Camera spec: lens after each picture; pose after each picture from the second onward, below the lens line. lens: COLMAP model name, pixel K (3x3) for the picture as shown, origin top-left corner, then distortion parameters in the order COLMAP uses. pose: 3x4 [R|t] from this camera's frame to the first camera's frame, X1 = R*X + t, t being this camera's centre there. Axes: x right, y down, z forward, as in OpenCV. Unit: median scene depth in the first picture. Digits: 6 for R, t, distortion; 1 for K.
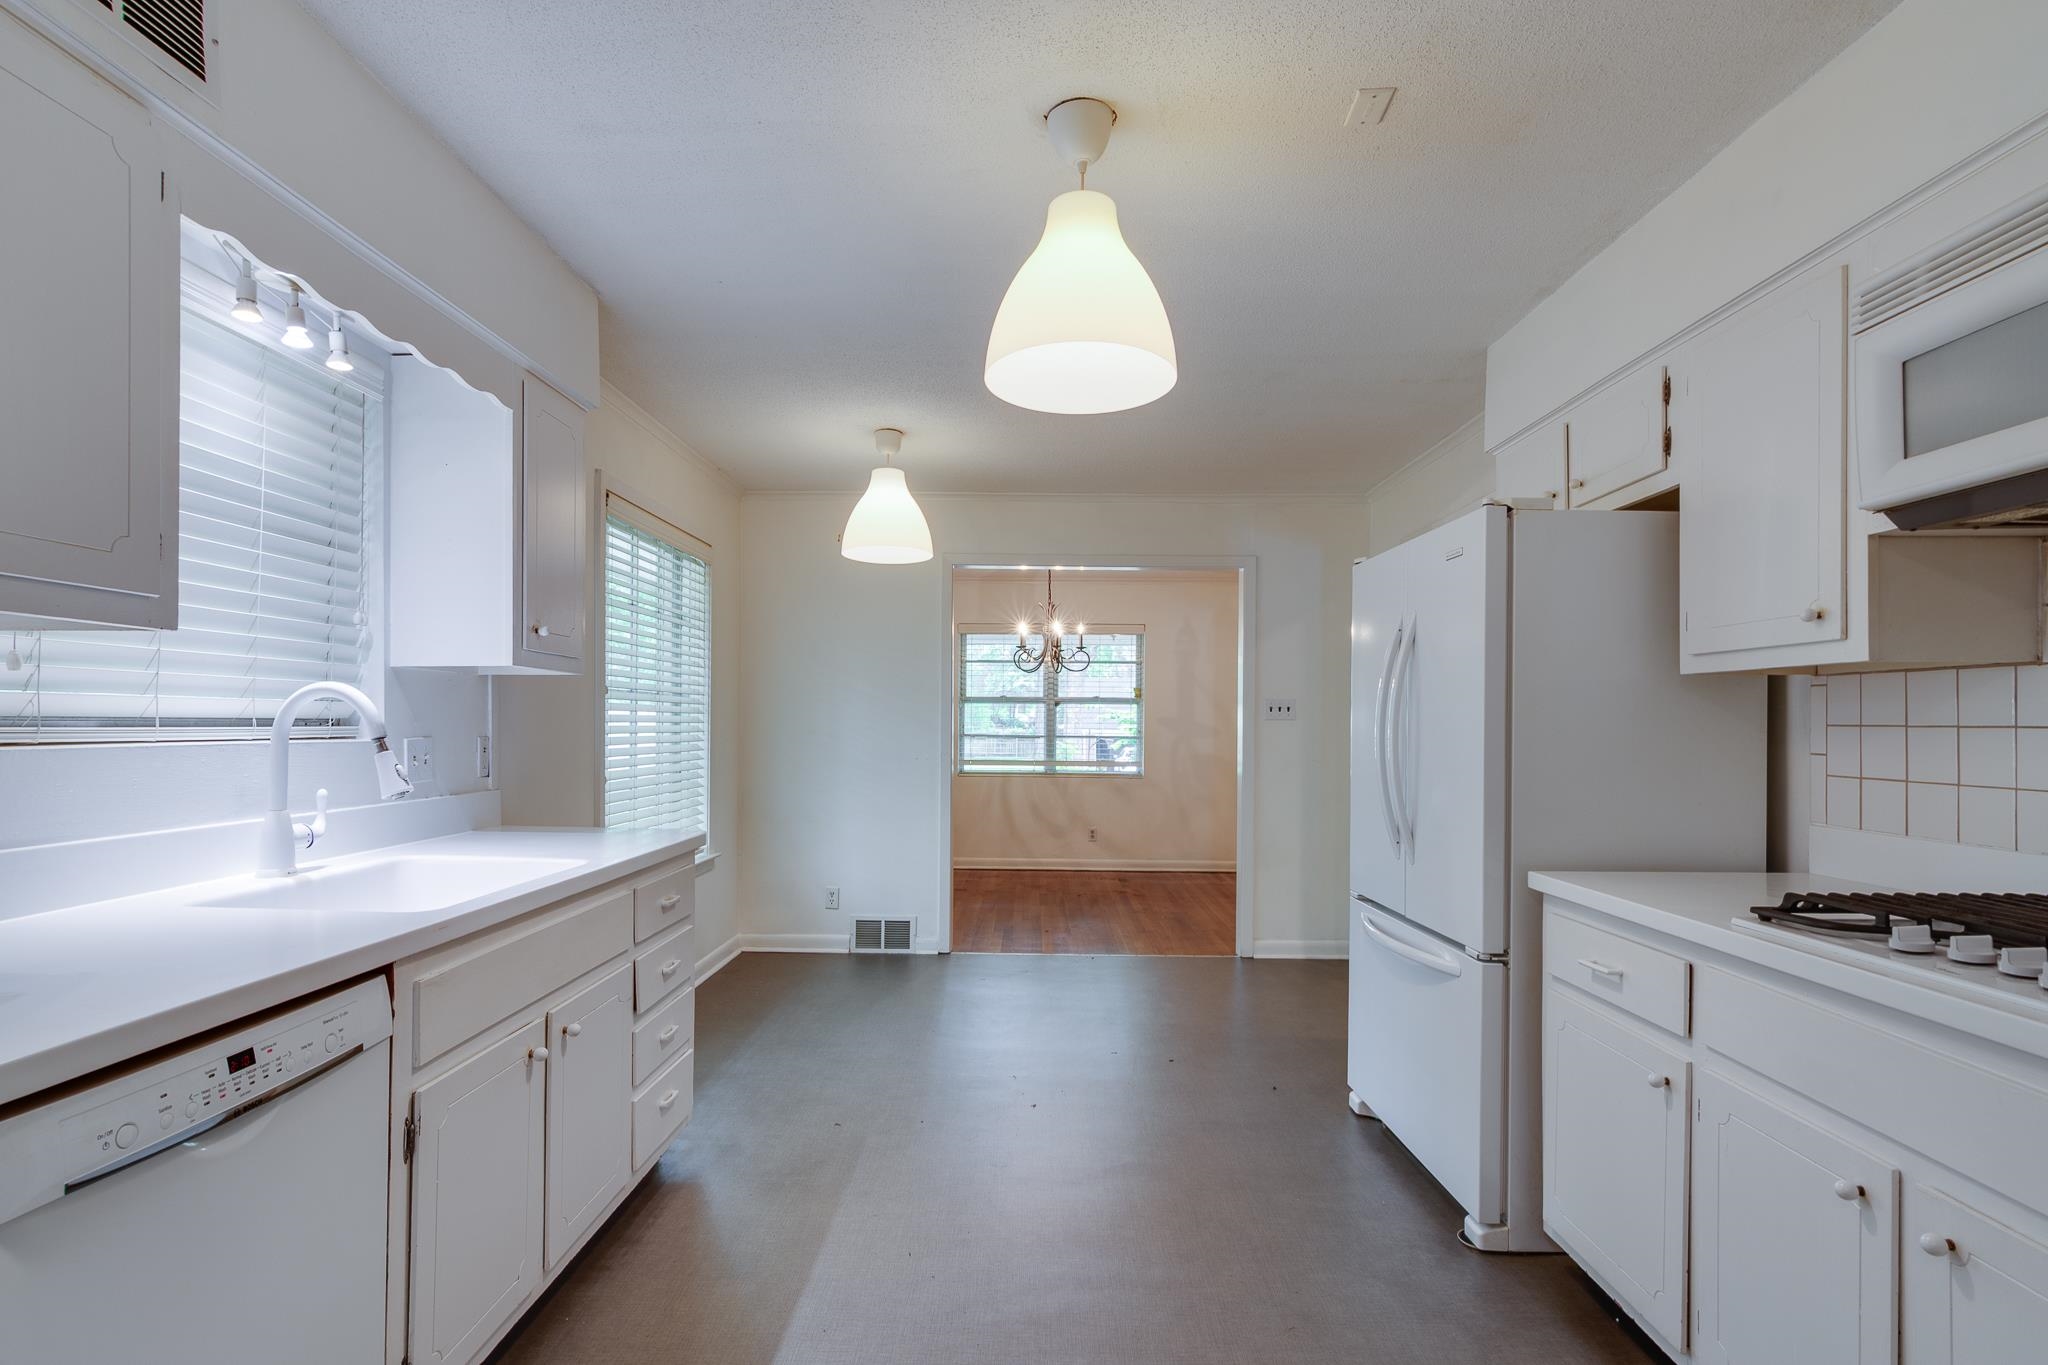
lens RADIAL K [[1015.9, 0, 1014.4], [0, 1015.9, 720.8], [0, 0, 1]] dist [-0.000400, 0.002464]
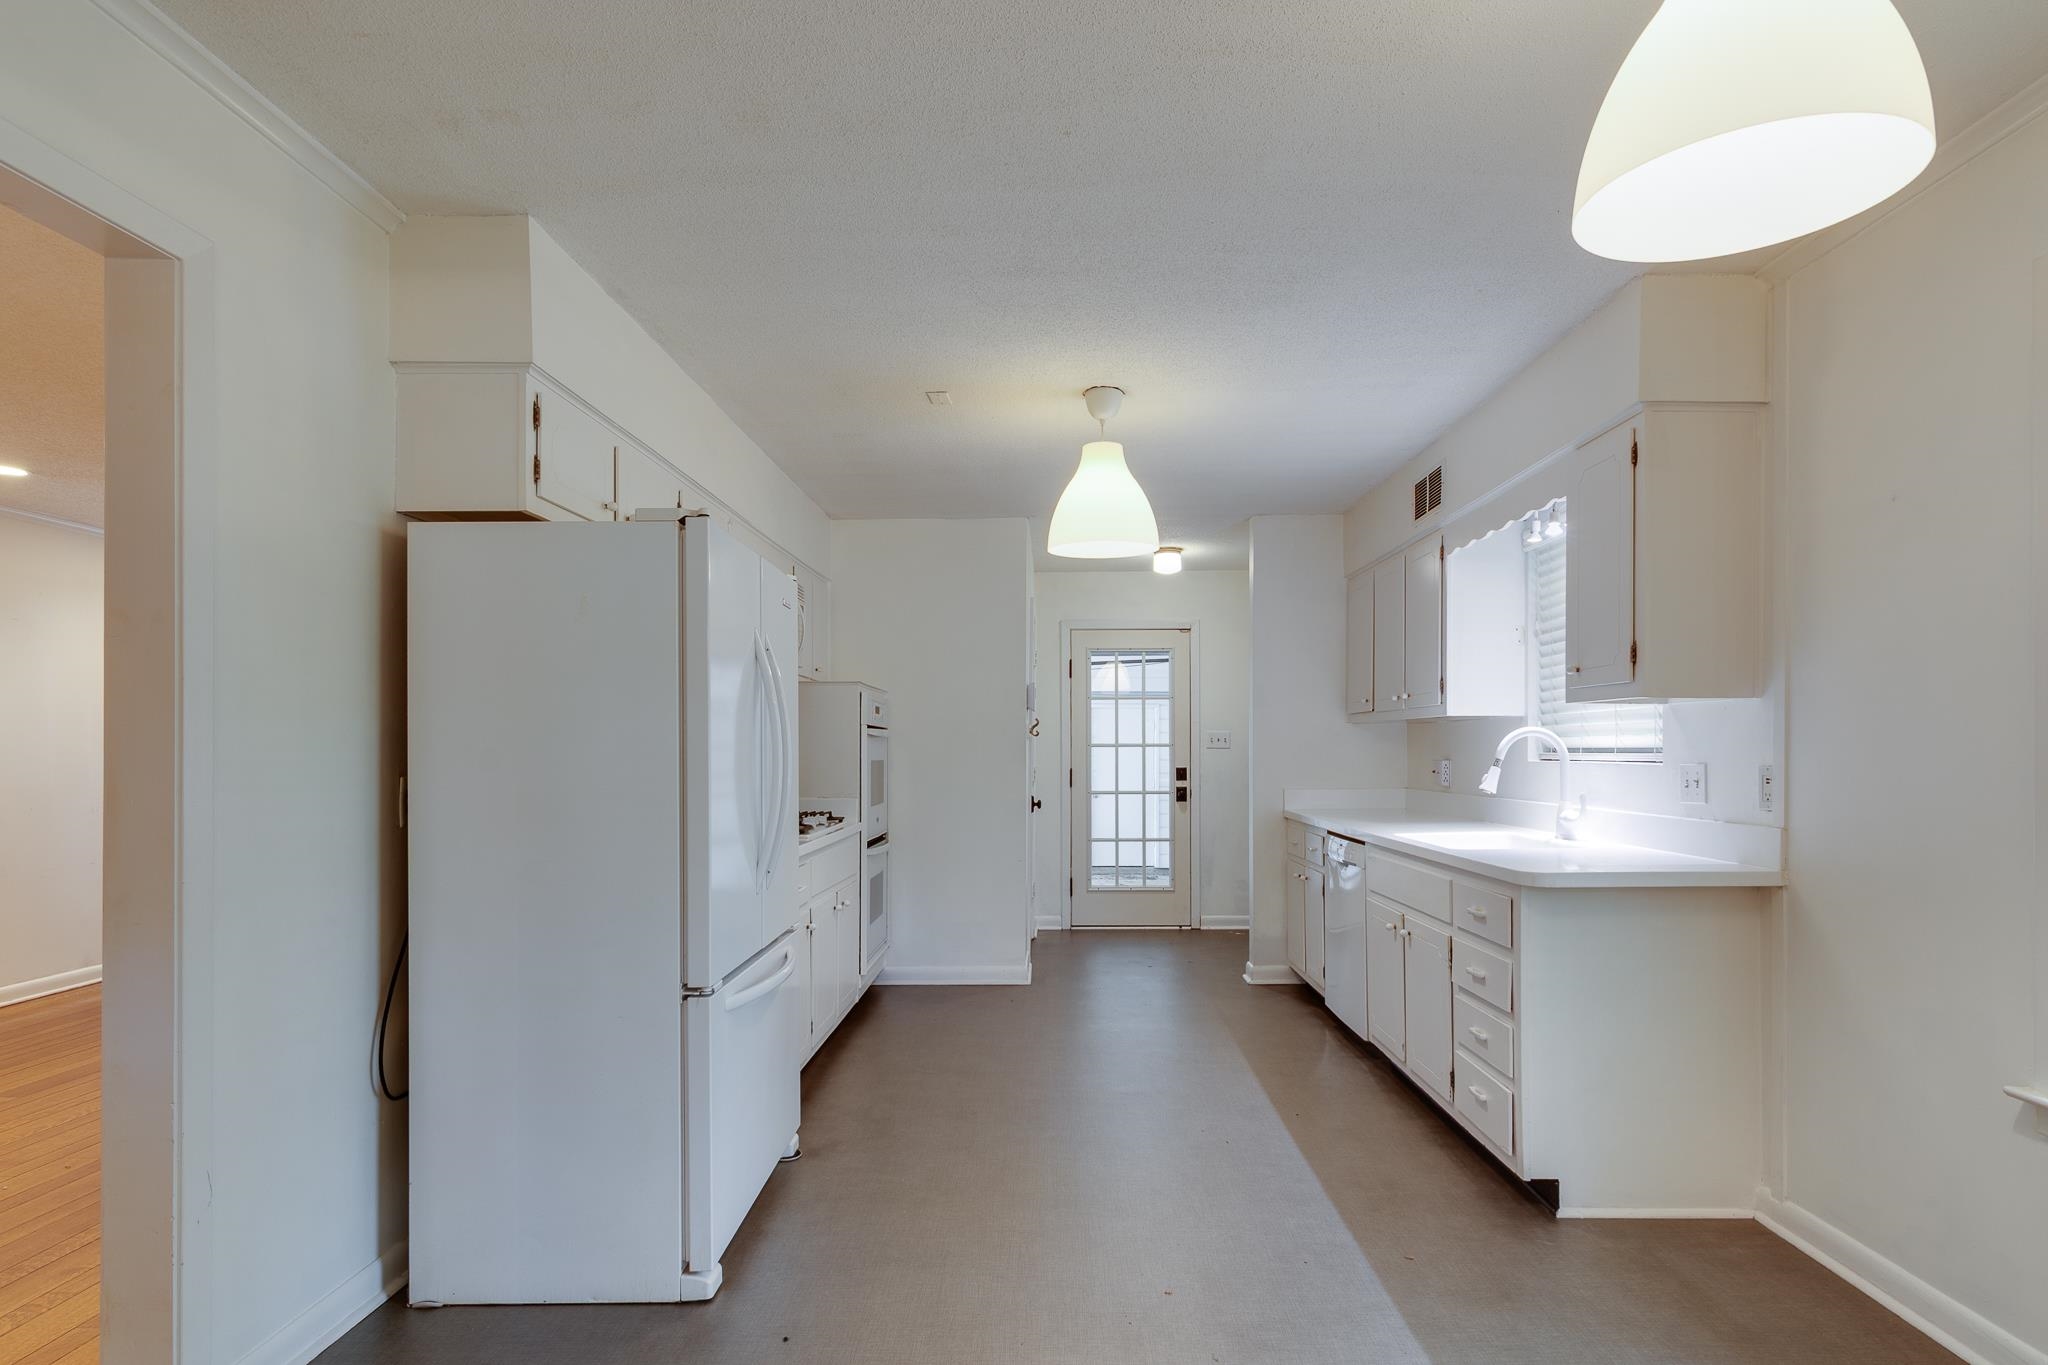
lens RADIAL K [[1015.9, 0, 1036.1], [0, 1015.9, 754.0], [0, 0, 1]] dist [-0.000400, 0.002464]
pose [[-0.999948, -0.003456, -0.009594, 0.158973], [-0.003474, 0.999992, 0.001917, 0.006327], [0.009587, 0.001950, -0.999952, 2.252599]]
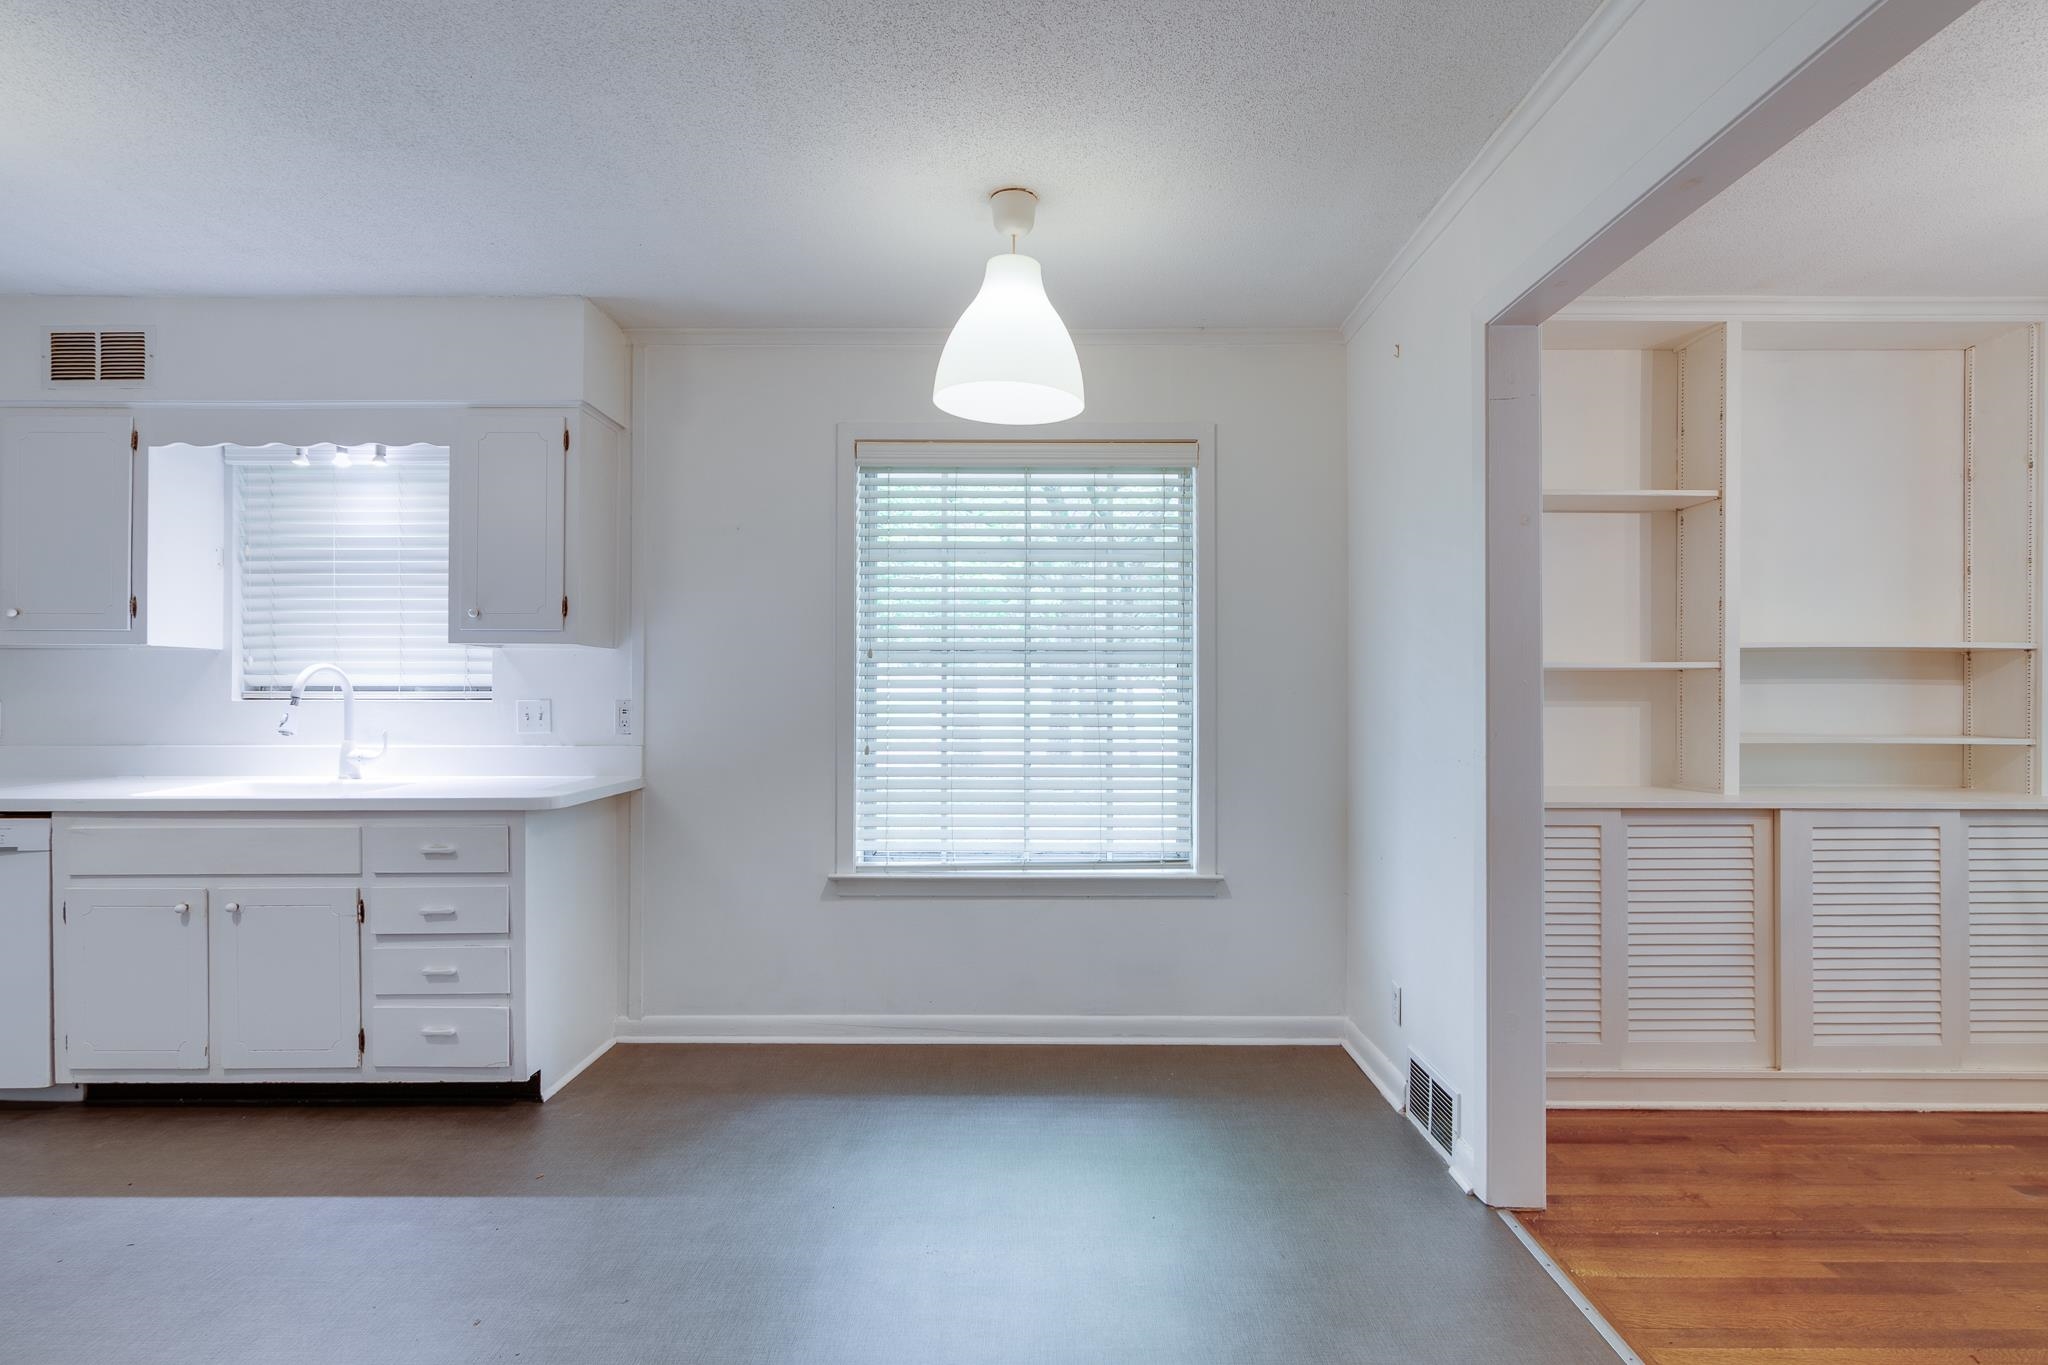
lens RADIAL K [[1015.9, 0, 1029.6], [0, 1015.9, 691.7], [0, 0, 1]] dist [-0.000400, 0.002464]
pose [[0.024383, -0.009723, -0.999655, 0.825972], [0.002312, 0.999951, -0.009669, 0.021445], [0.999700, -0.002076, 0.024404, 1.730802]]
